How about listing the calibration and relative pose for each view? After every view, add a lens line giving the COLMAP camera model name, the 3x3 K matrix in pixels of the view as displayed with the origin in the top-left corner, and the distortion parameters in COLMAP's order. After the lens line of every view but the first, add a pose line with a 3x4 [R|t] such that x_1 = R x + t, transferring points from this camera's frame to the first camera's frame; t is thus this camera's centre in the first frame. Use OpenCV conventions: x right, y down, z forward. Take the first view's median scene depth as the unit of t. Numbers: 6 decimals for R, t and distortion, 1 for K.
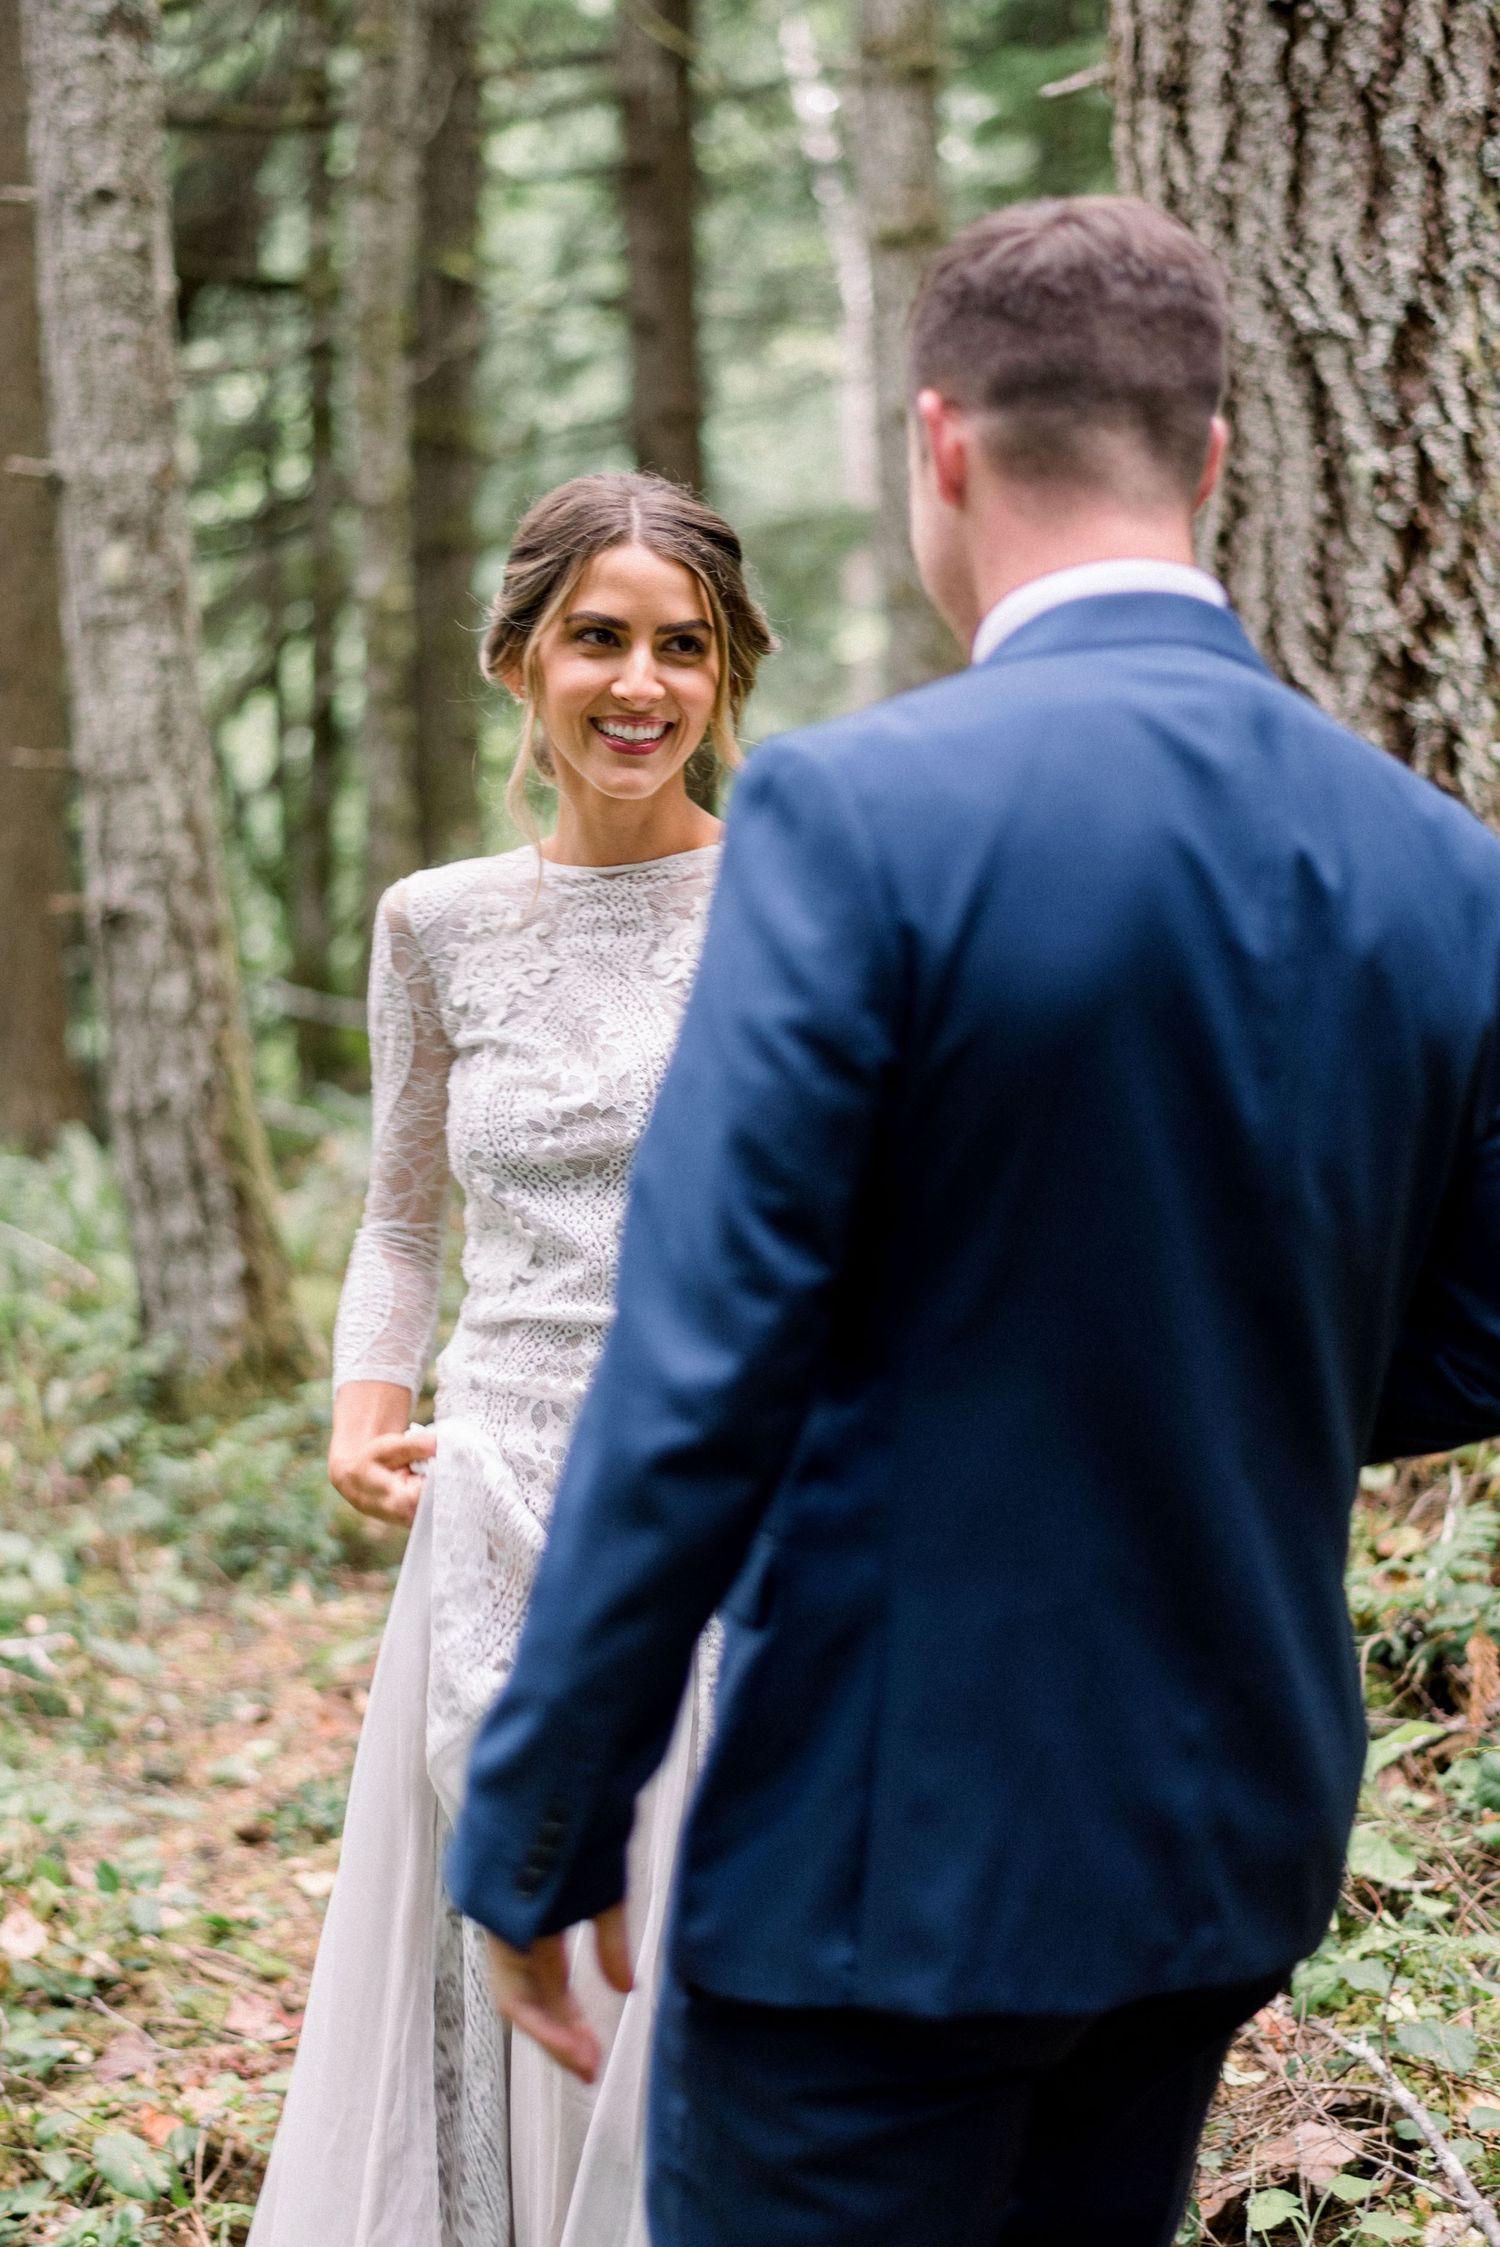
lens RADIAL K [[3771.1, 0, 677.4], [0, 3771.1, 1122.3], [0, 0, 1]] dist [-0.003162, 0.078239]
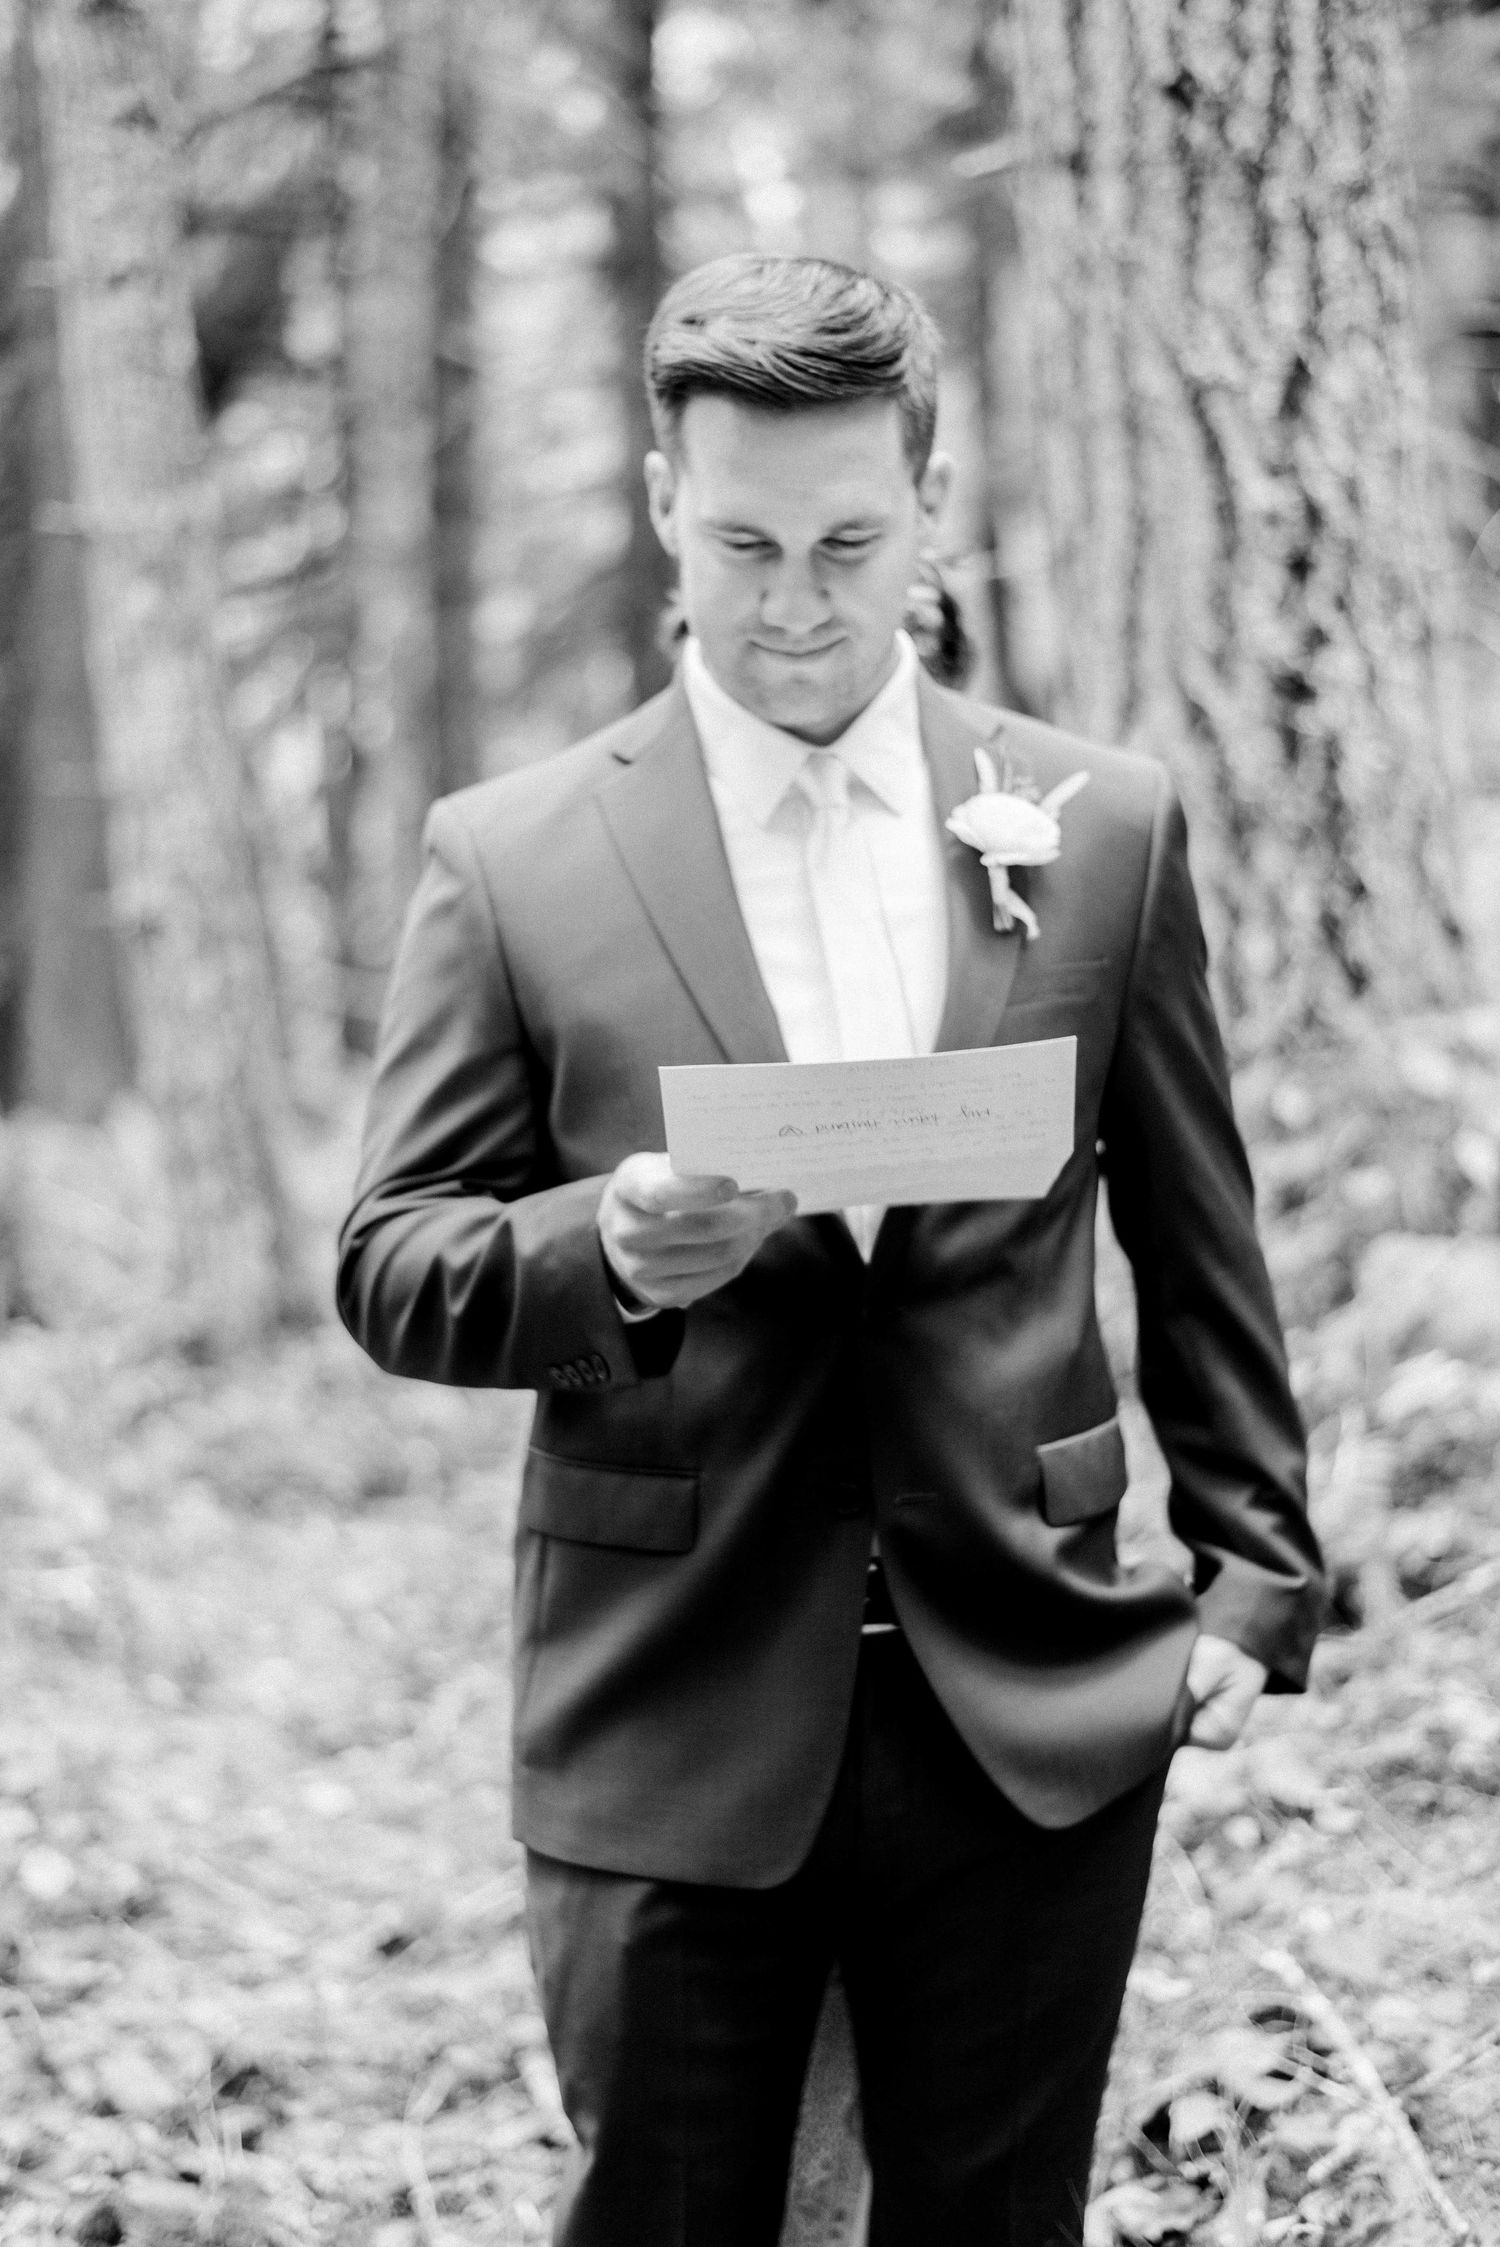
lens RADIAL K [[3263.9, 0, 745.5], [0, 3263.9, 1082.8], [0, 0, 1]] dist [-0.003508, -0.011365]
pose [[0.999587, -0.016104, 0.023785, 0.006606], [0.016119, 0.999870, -0.000435, -0.004609], [-0.023775, 0.000818, 0.999717, 0.042384]]
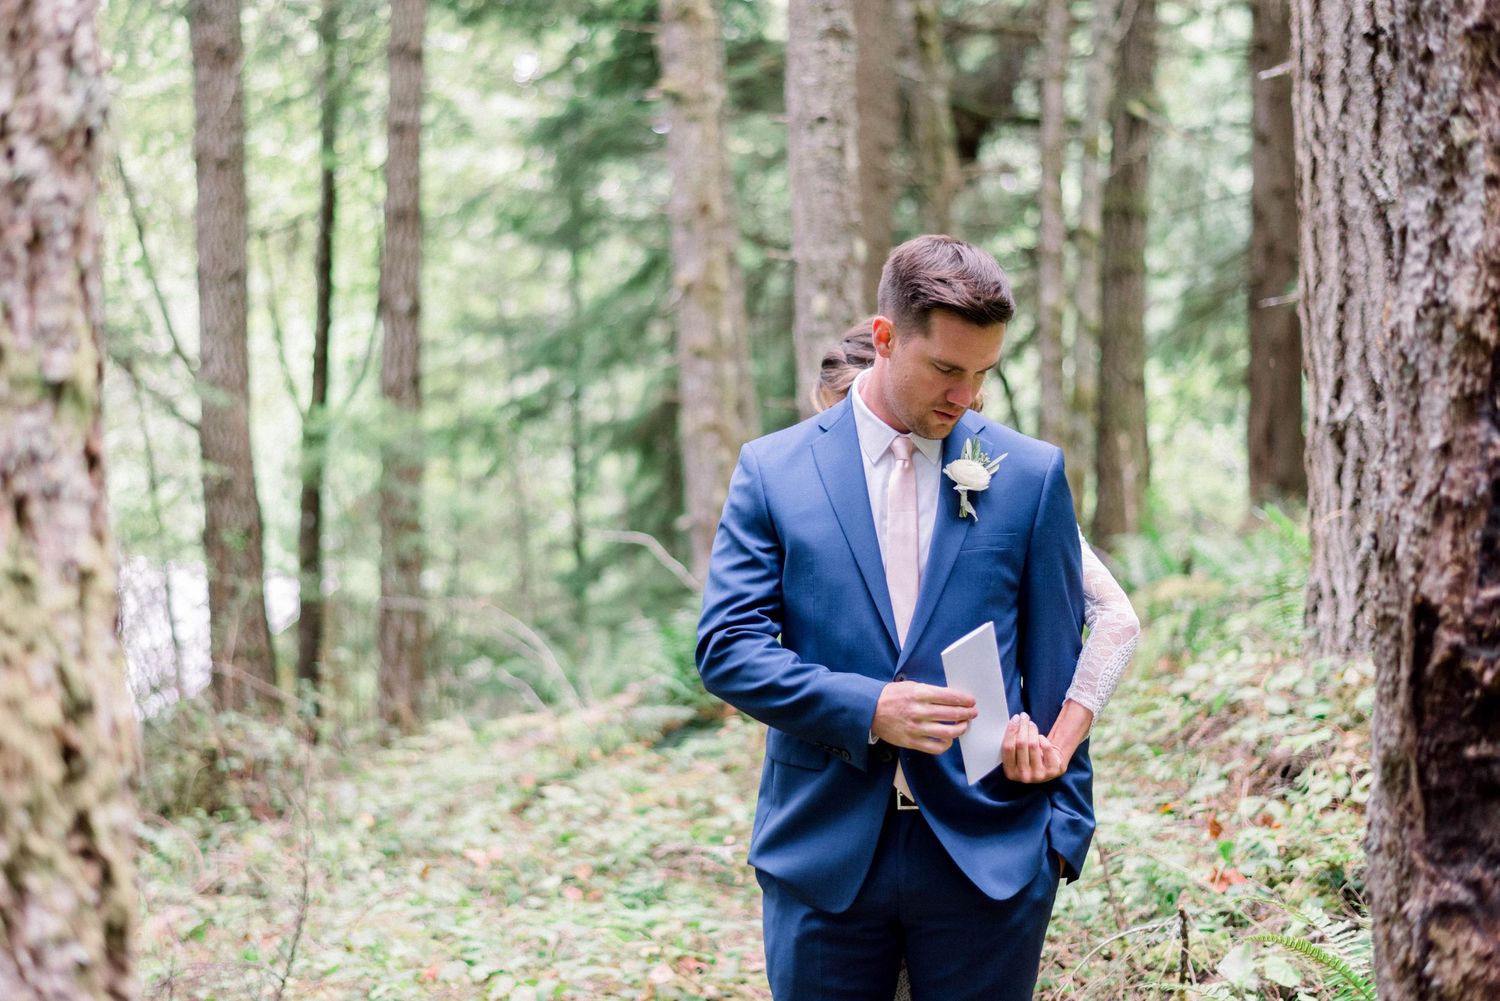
lens RADIAL K [[2178.8, 0, 684.4], [0, 2178.8, 496.9], [0, 0, 1]] dist [-0.003508, -0.011365]
pose [[0.964537, 0.028866, -0.262365, 0.117757], [-0.040293, 0.998454, -0.038280, -0.002018], [0.260854, 0.047494, 0.964209, -0.155976]]
